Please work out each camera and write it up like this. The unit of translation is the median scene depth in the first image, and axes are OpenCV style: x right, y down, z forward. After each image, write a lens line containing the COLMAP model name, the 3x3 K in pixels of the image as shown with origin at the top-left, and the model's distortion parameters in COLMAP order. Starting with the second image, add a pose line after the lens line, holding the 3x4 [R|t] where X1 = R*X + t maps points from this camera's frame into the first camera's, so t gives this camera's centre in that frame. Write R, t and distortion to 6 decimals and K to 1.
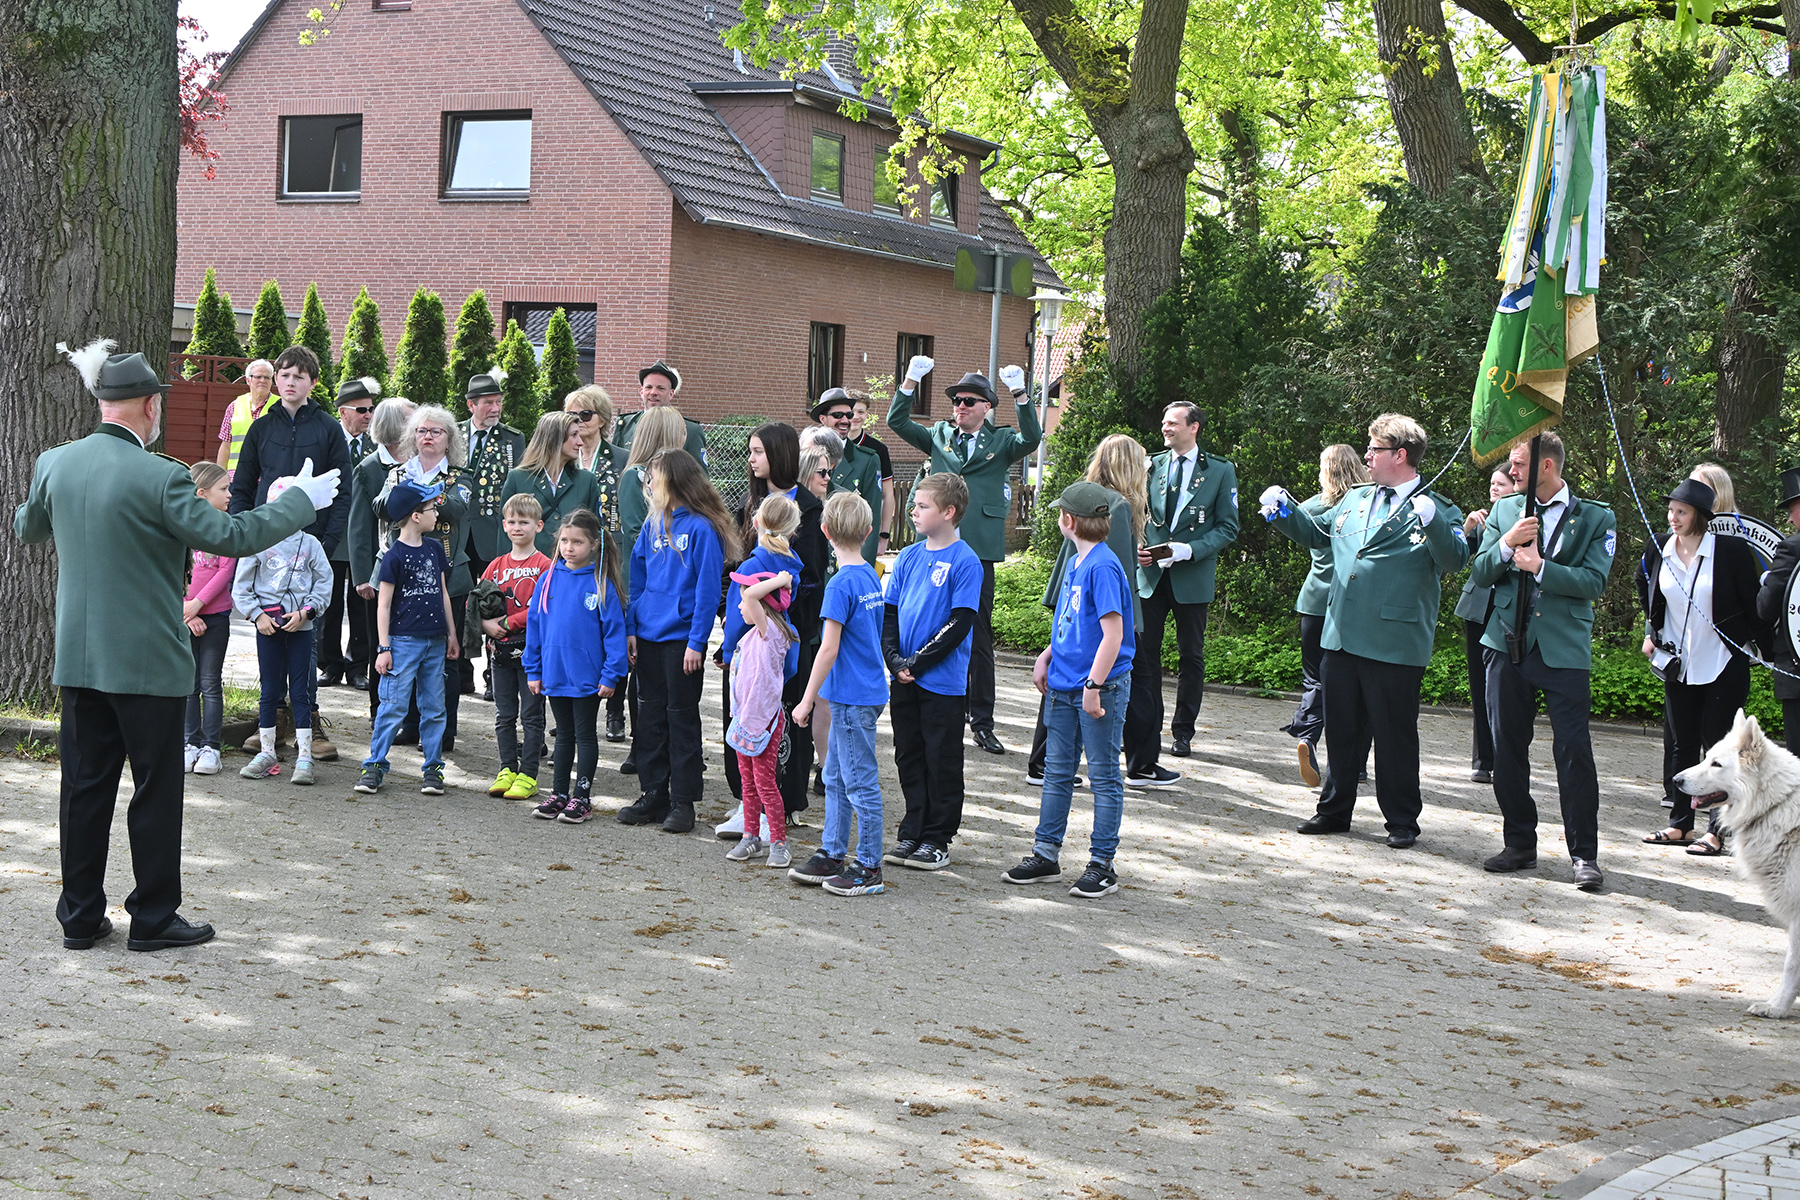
lens RADIAL K [[2497.2, 0, 793.1], [0, 2497.2, 580.1], [0, 0, 1]] dist [-0.026757, 0.000000]
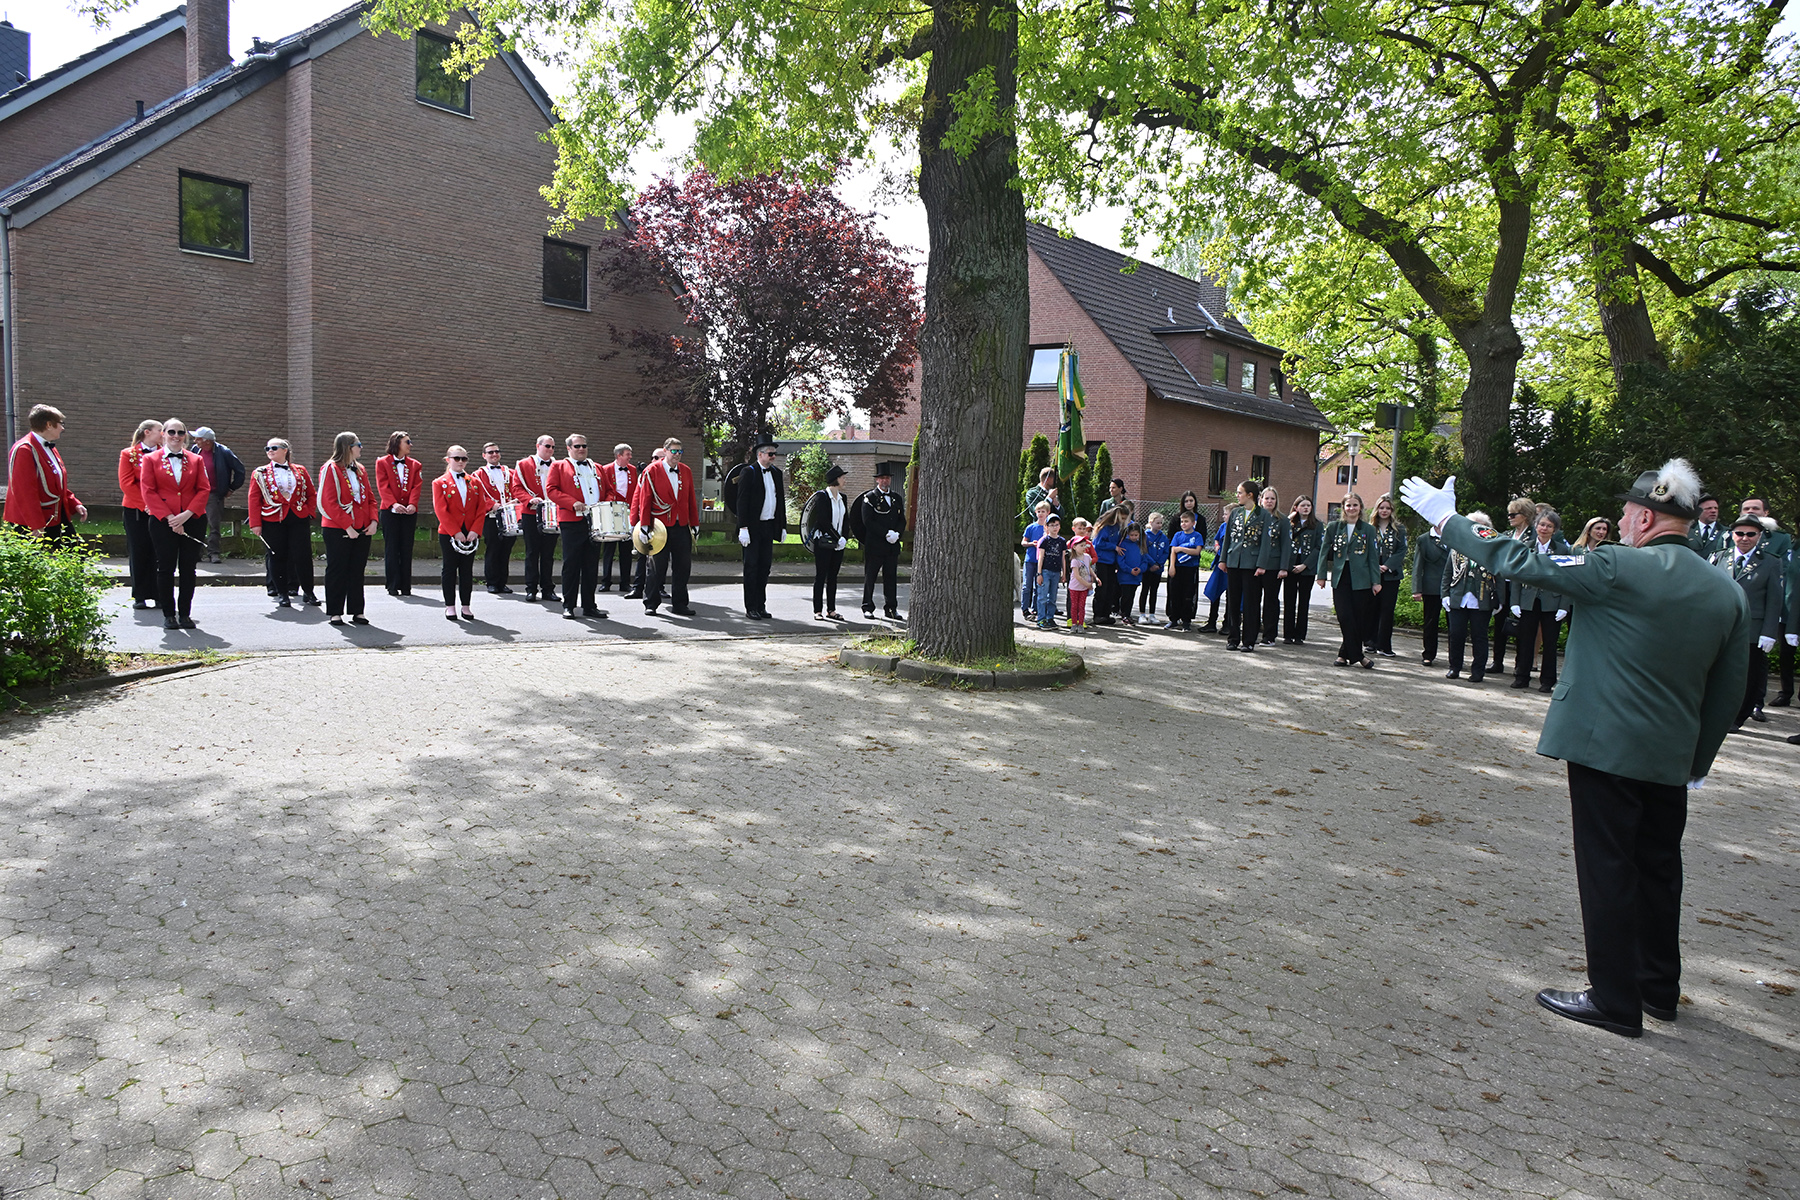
lens RADIAL K [[1184.9, 0, 891.7], [0, 1184.9, 597.1], [0, 0, 1]] dist [-0.007108, -0.004670]
pose [[0.981982, 0.013334, -0.188504, -0.076357], [-0.010331, 0.999804, 0.016903, -0.003218], [0.188693, -0.014651, 0.981927, 0.064113]]
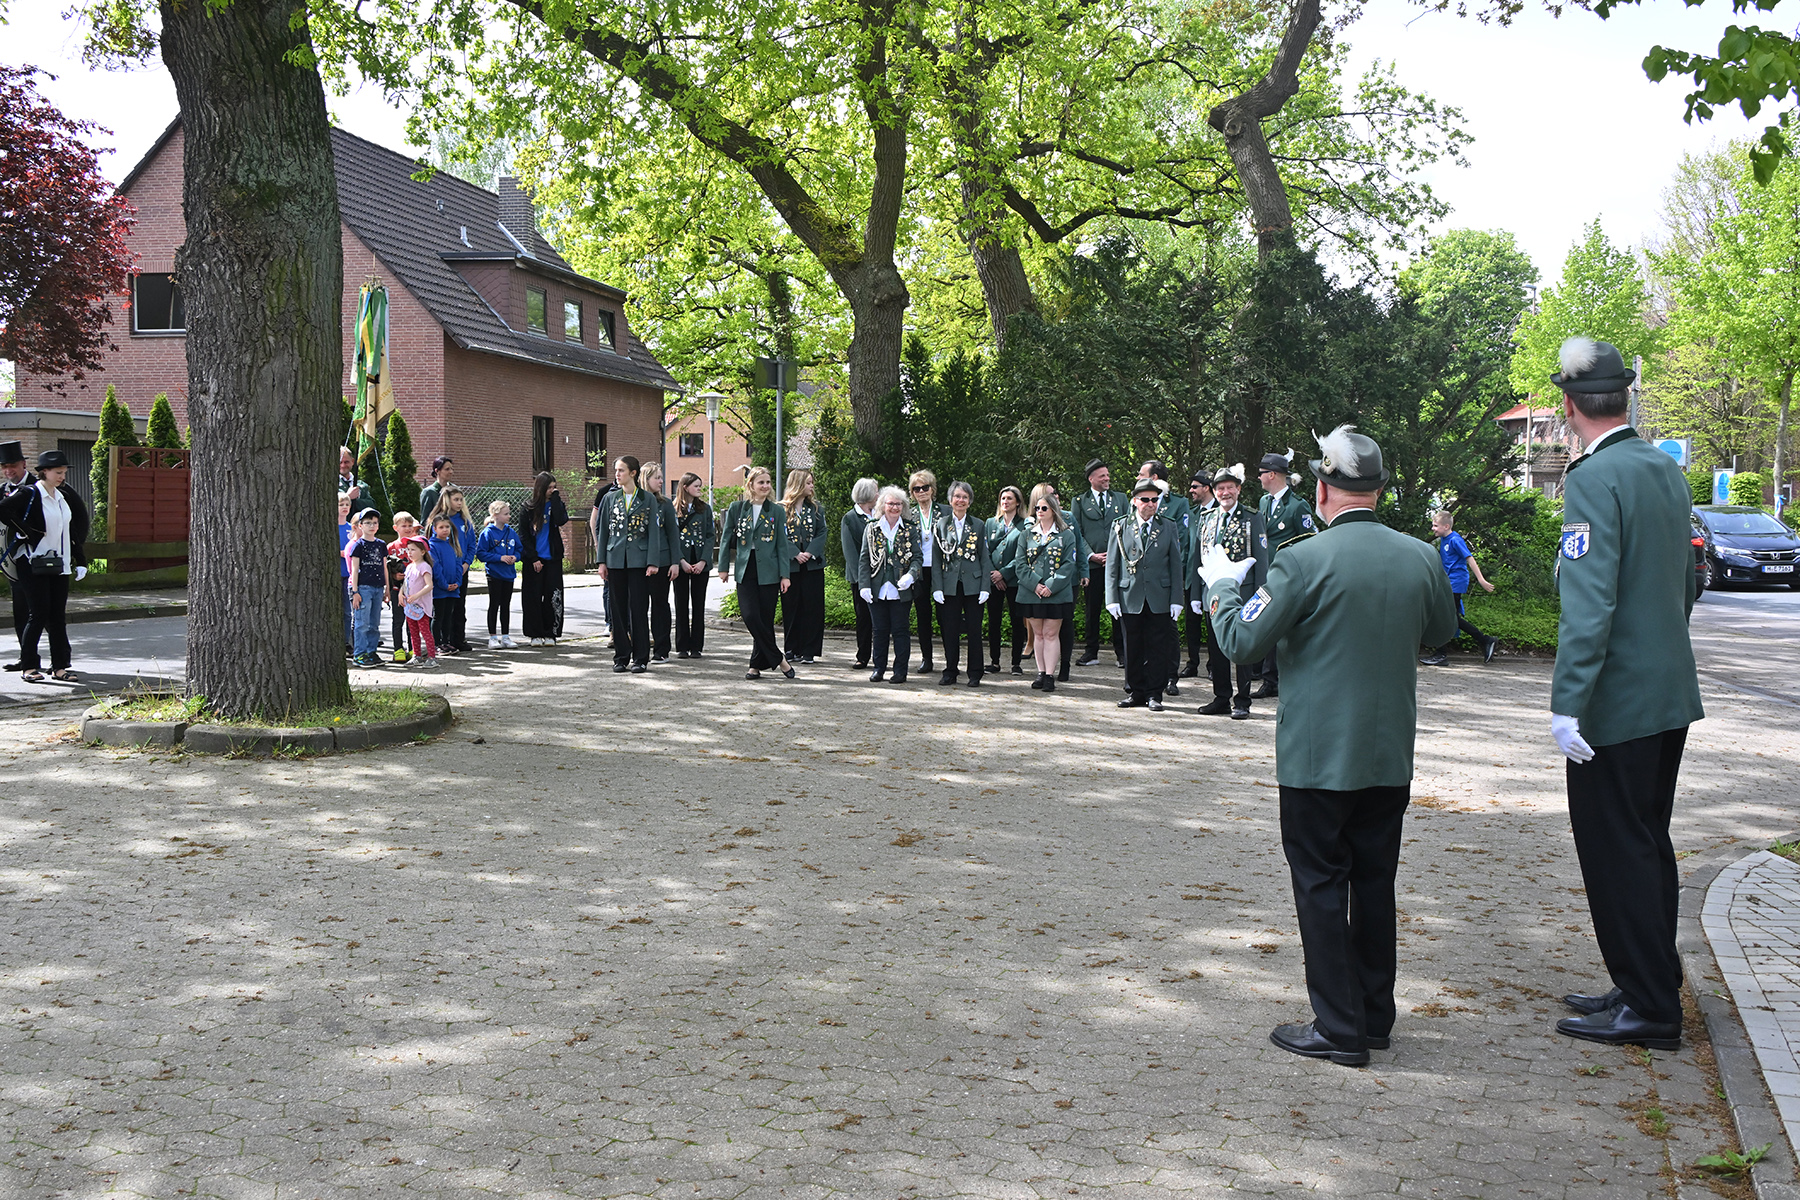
lens RADIAL K [[1587.6, 0, 920.5], [0, 1587.6, 598.0], [0, 0, 1]] dist [-0.010501, -0.006829]
pose [[0.946681, -0.057952, 0.316918, -0.098231], [0.054546, 0.998319, 0.019616, -0.003254], [-0.317522, -0.001283, 0.948250, 0.052015]]
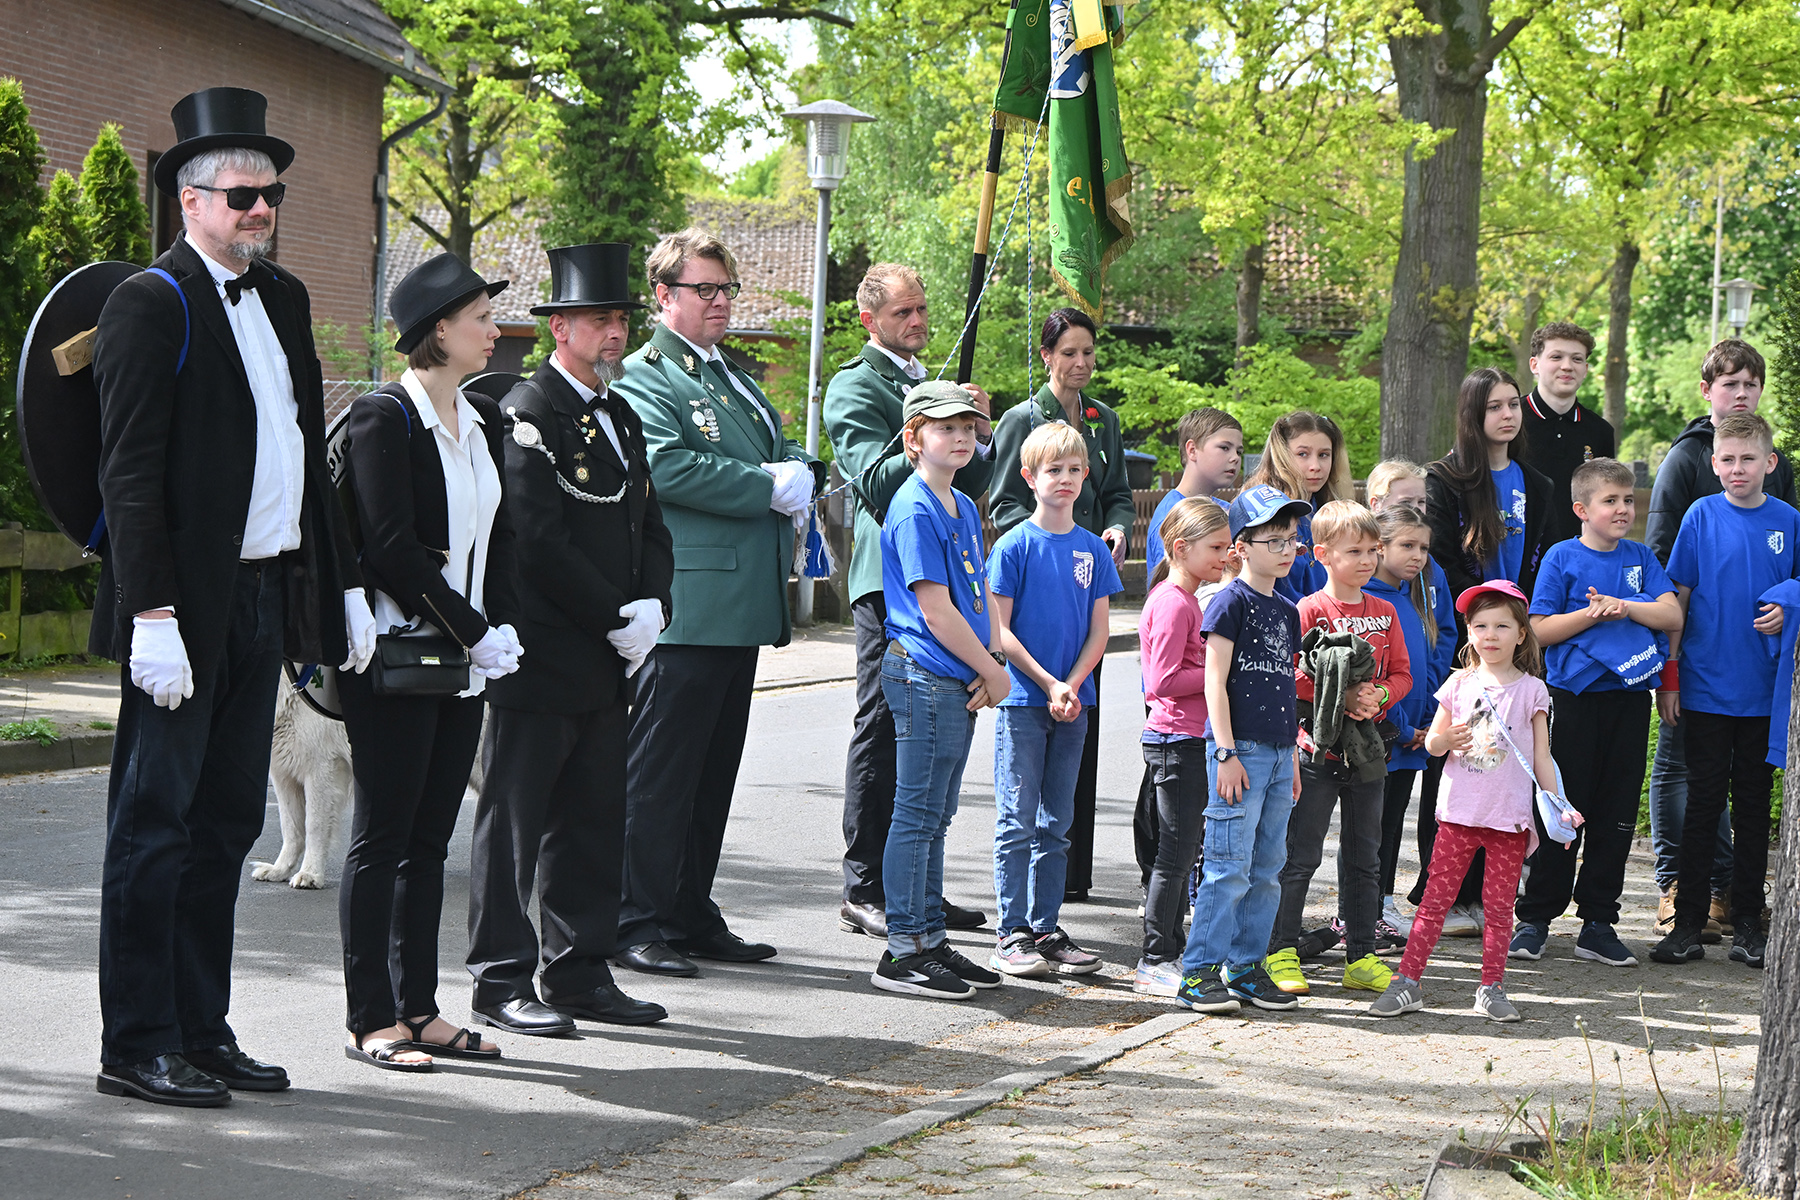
lens RADIAL K [[4613.7, 0, 900.5], [0, 4613.7, 597.1], [0, 0, 1]] dist [-0.195294, 0.000000]
pose [[0.894236, -0.029559, 0.446618, -0.319471], [0.031442, 0.999500, 0.003196, -0.021974], [-0.446489, 0.011185, 0.894719, 0.196305]]
